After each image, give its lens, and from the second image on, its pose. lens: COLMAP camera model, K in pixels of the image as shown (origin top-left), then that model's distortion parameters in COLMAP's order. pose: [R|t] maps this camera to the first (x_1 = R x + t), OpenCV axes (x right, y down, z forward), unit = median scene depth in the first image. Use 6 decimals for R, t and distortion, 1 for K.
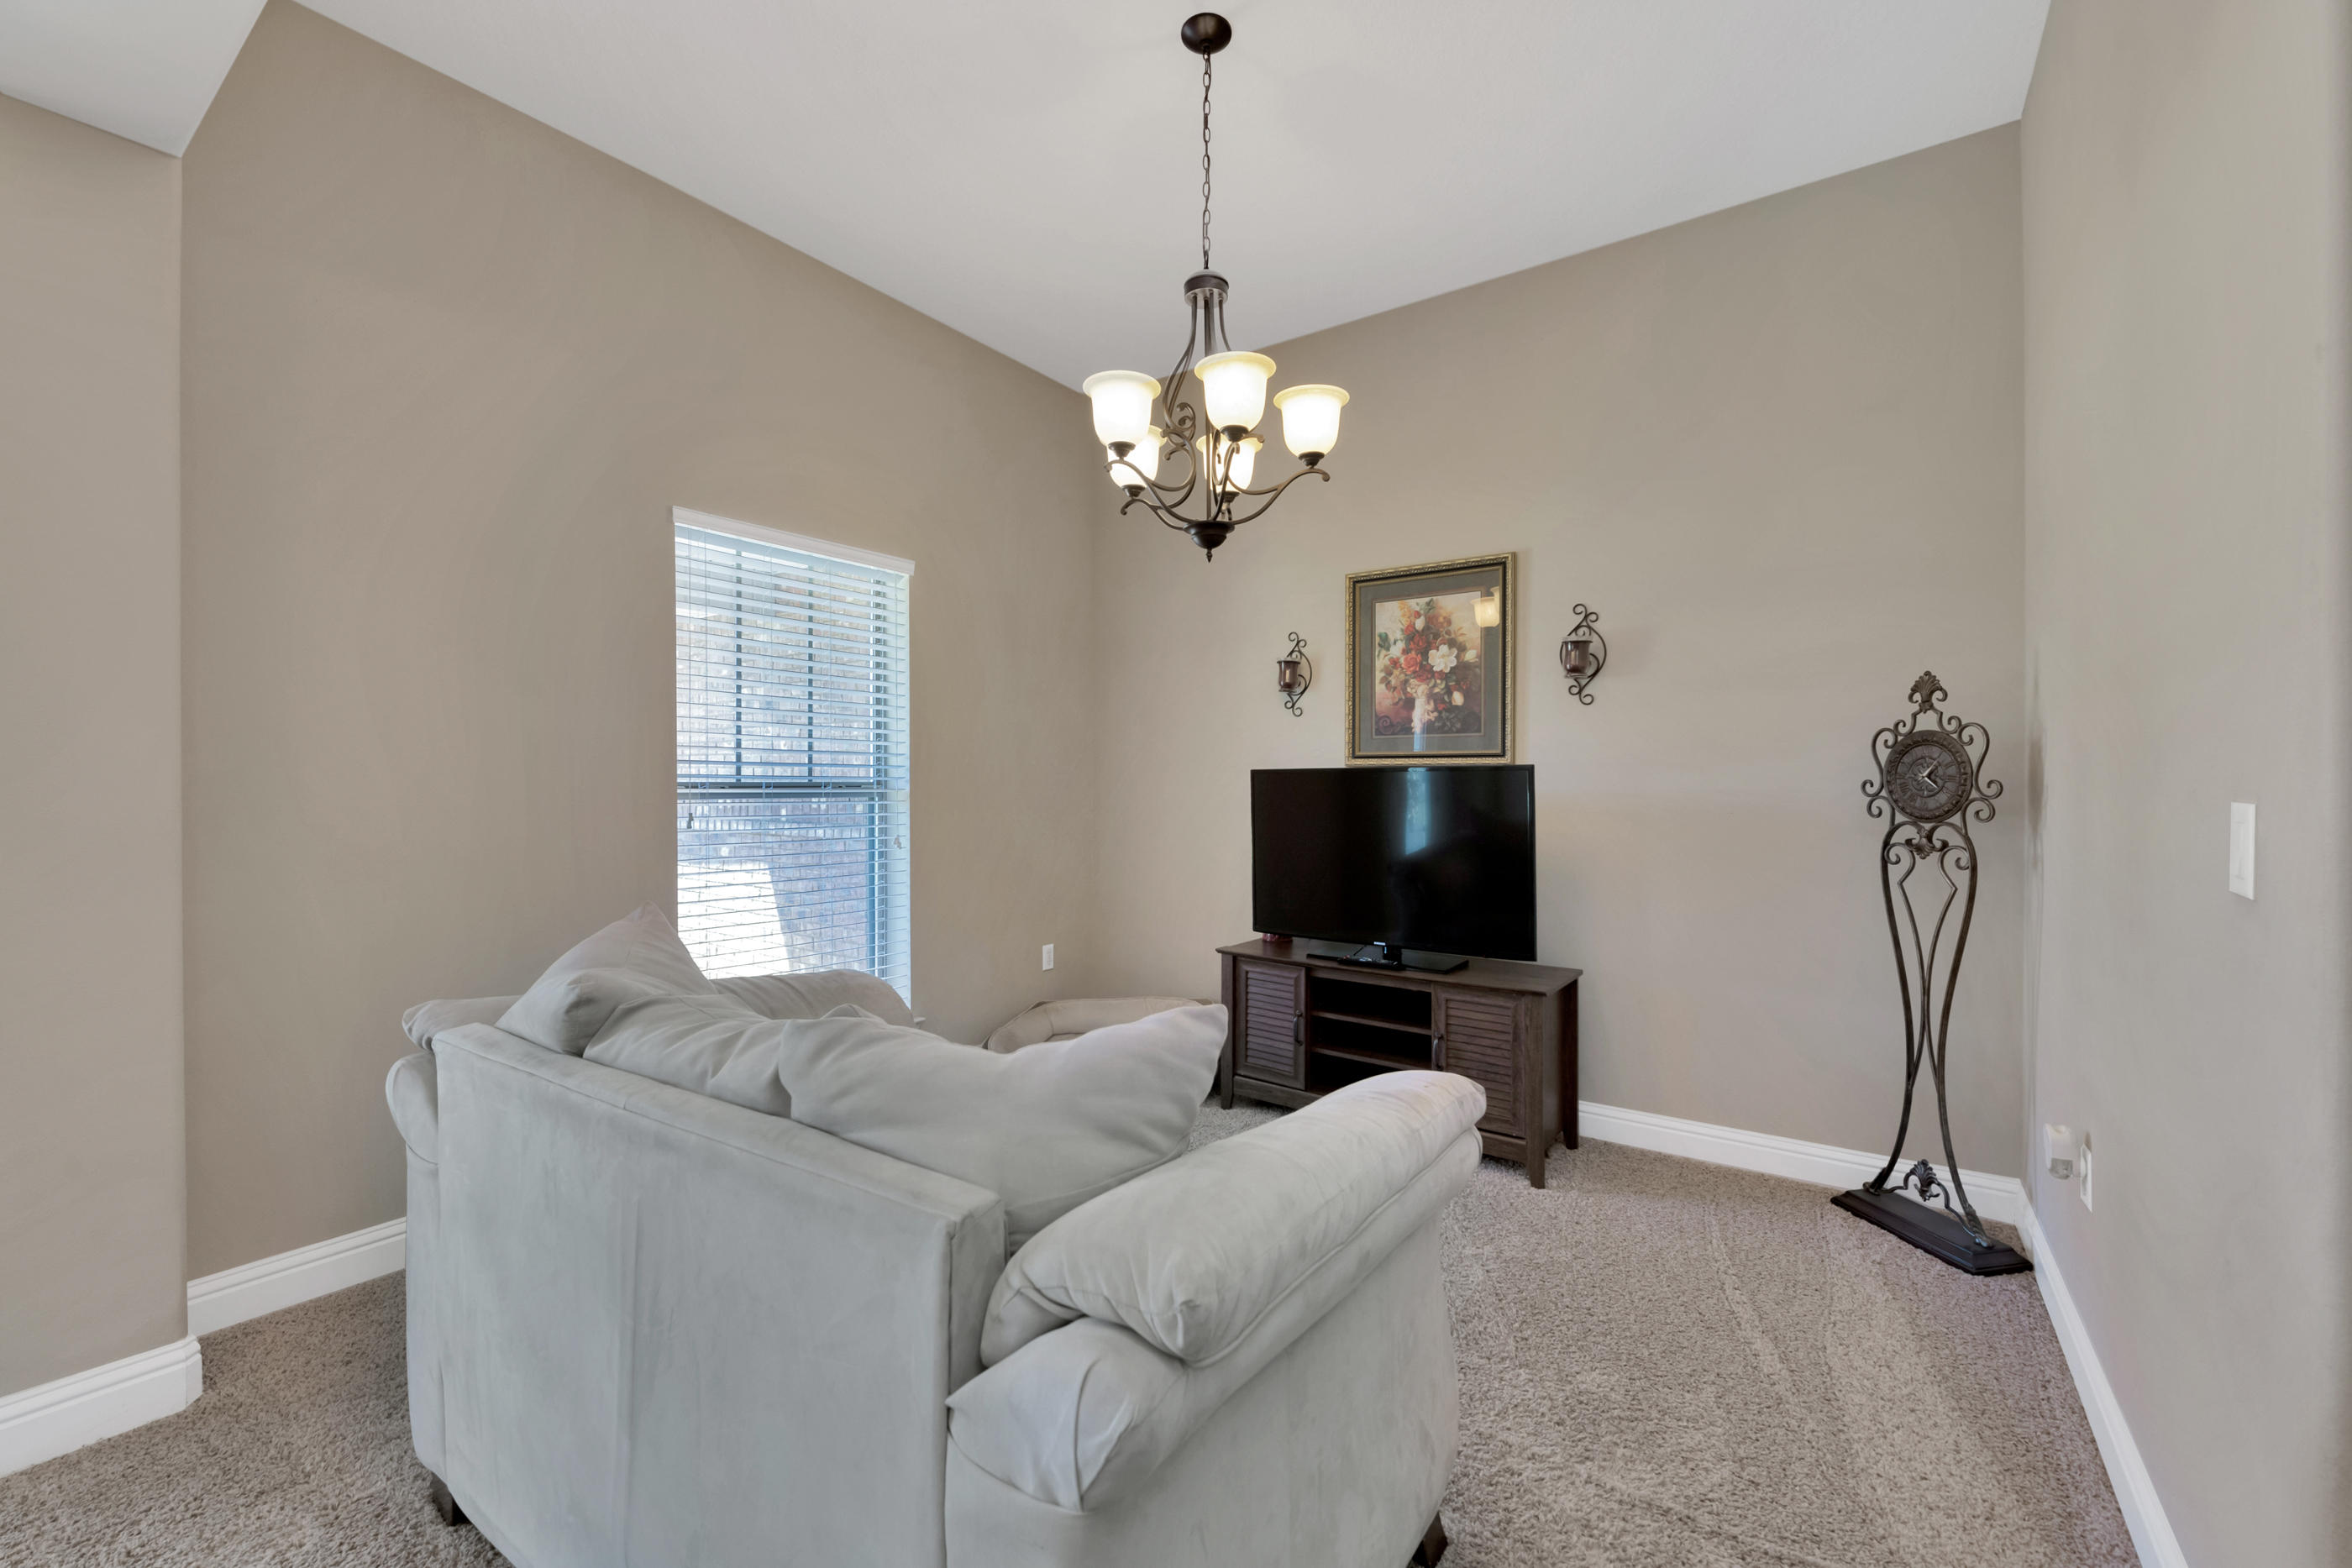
lens RADIAL K [[986.5, 0, 1158.8], [0, 986.5, 786.7], [0, 0, 1]] dist [0.015184, -0.000289]
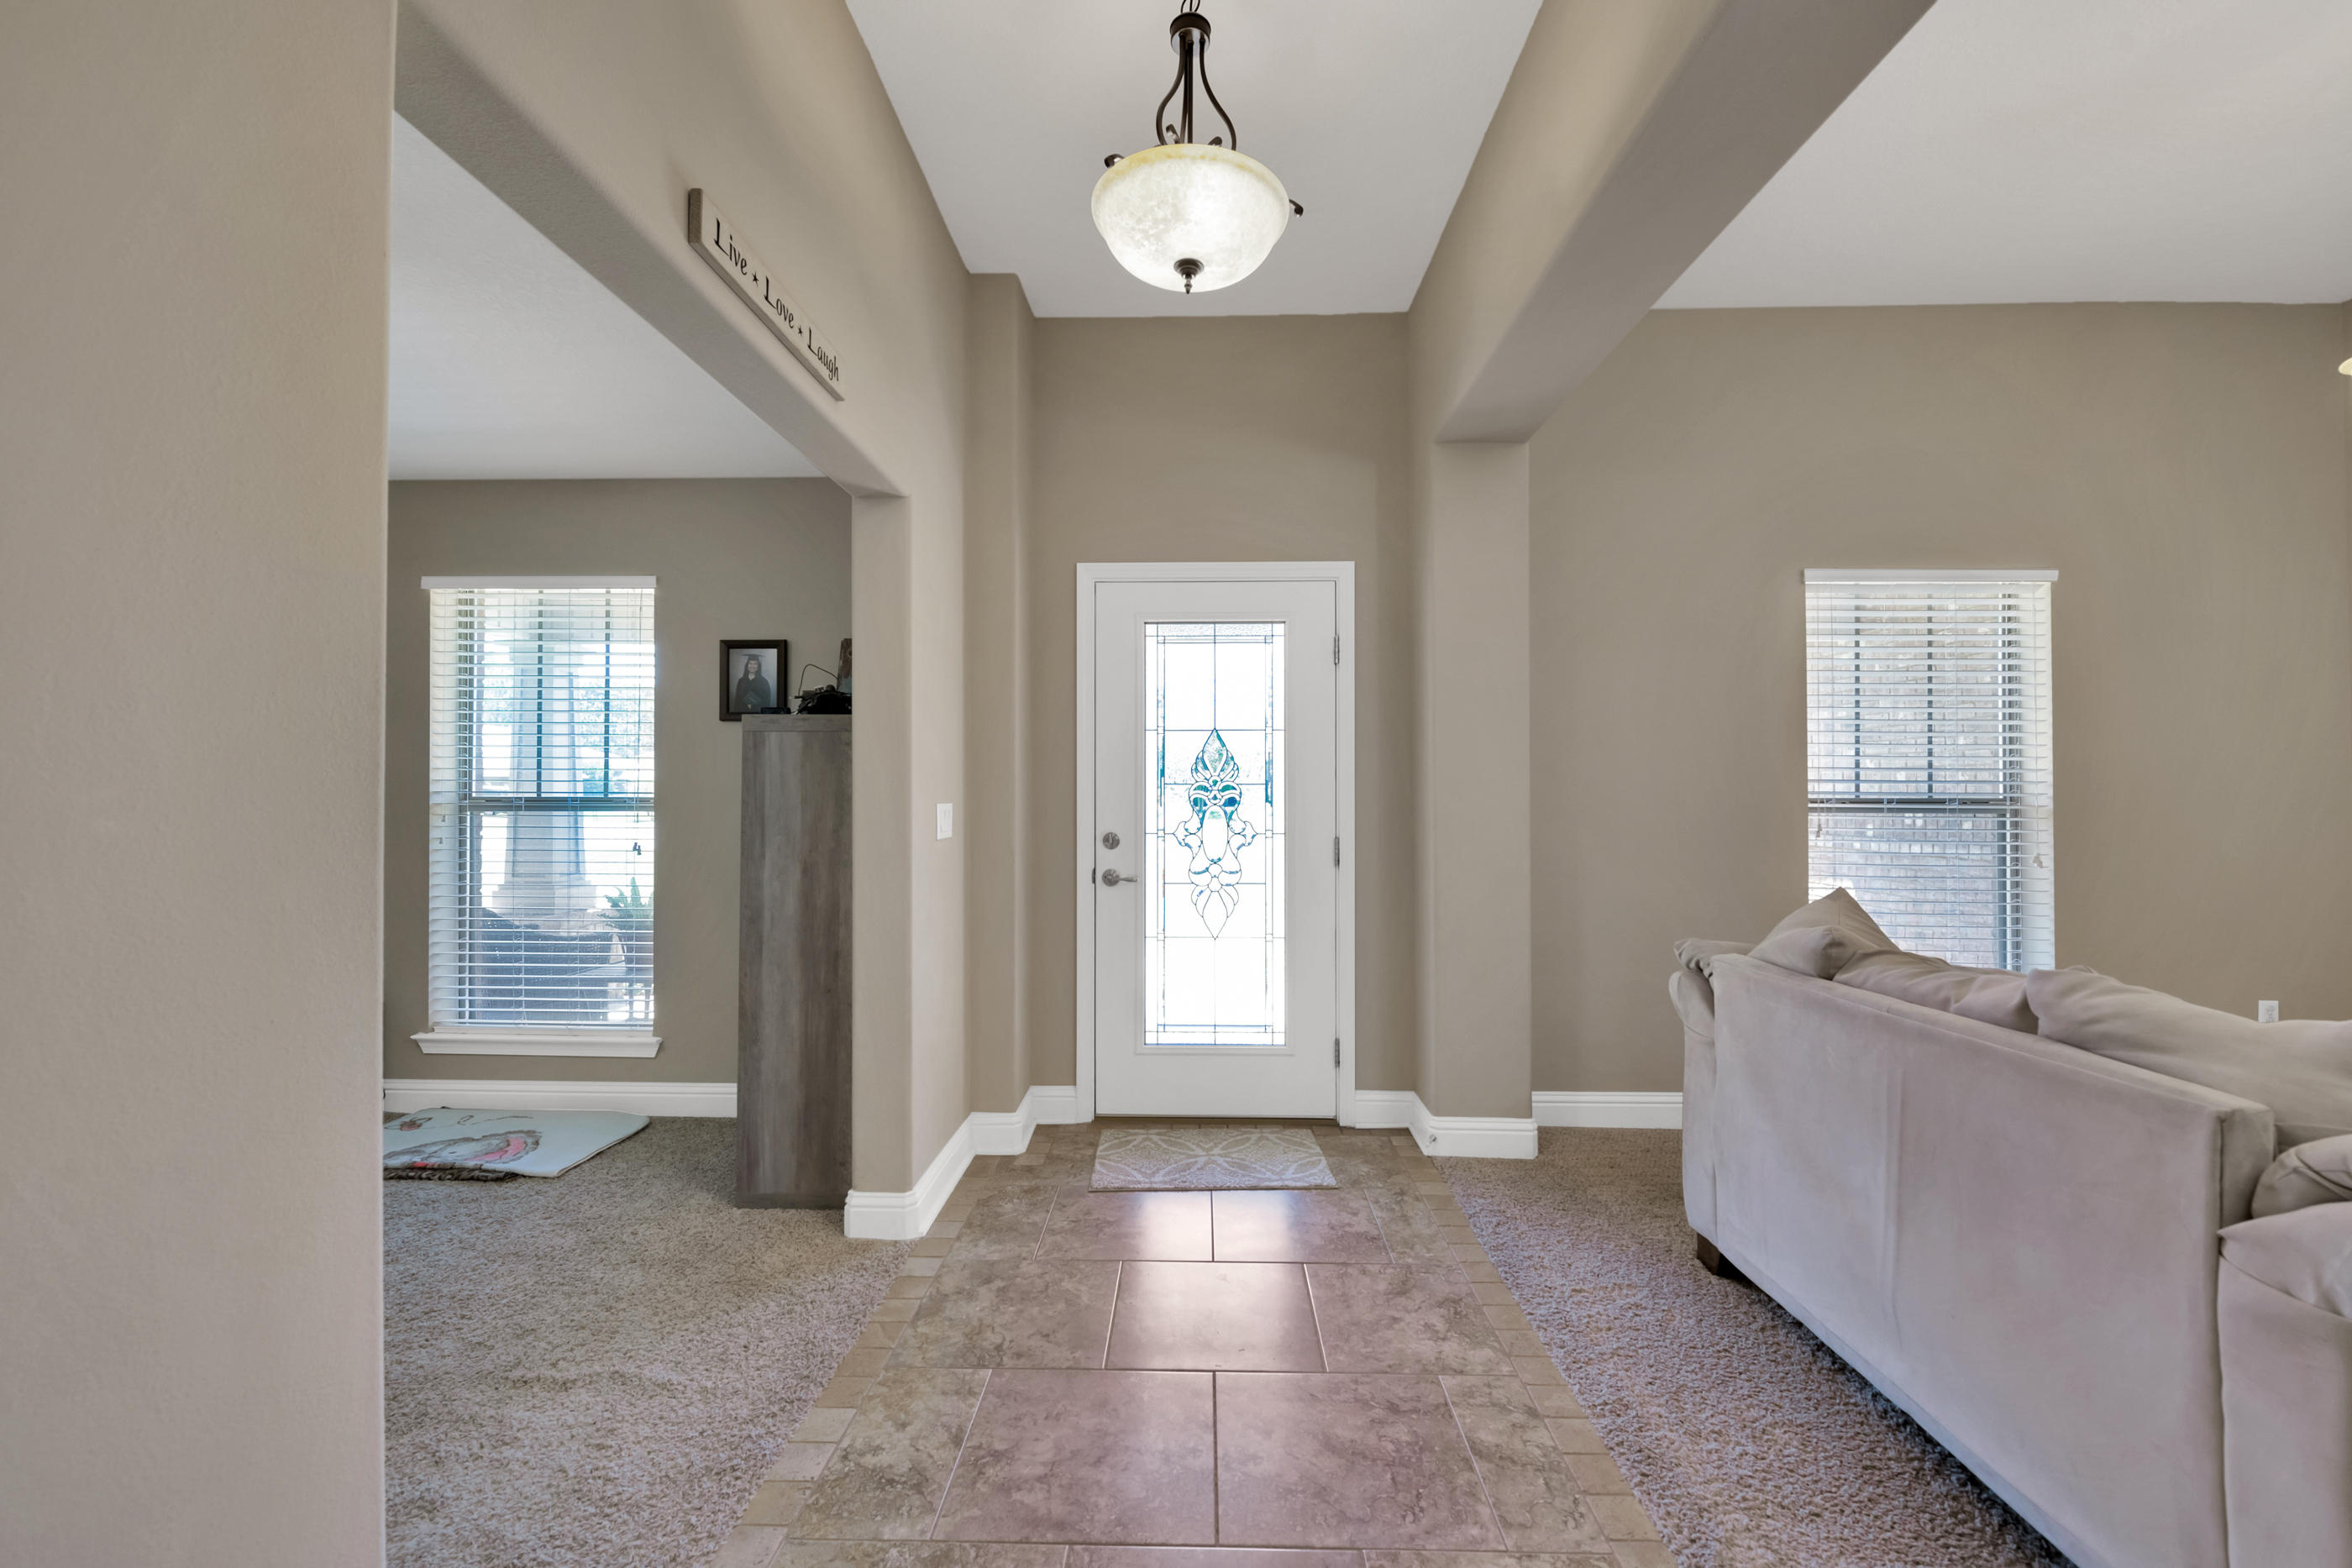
lens RADIAL K [[986.5, 0, 1158.8], [0, 986.5, 786.7], [0, 0, 1]] dist [0.015184, -0.000289]
pose [[0.592913, -0.003751, -0.805258, 0.015389], [-0.006657, 0.999932, -0.009559, -0.001389], [0.805239, 0.011029, 0.592847, -0.323140]]
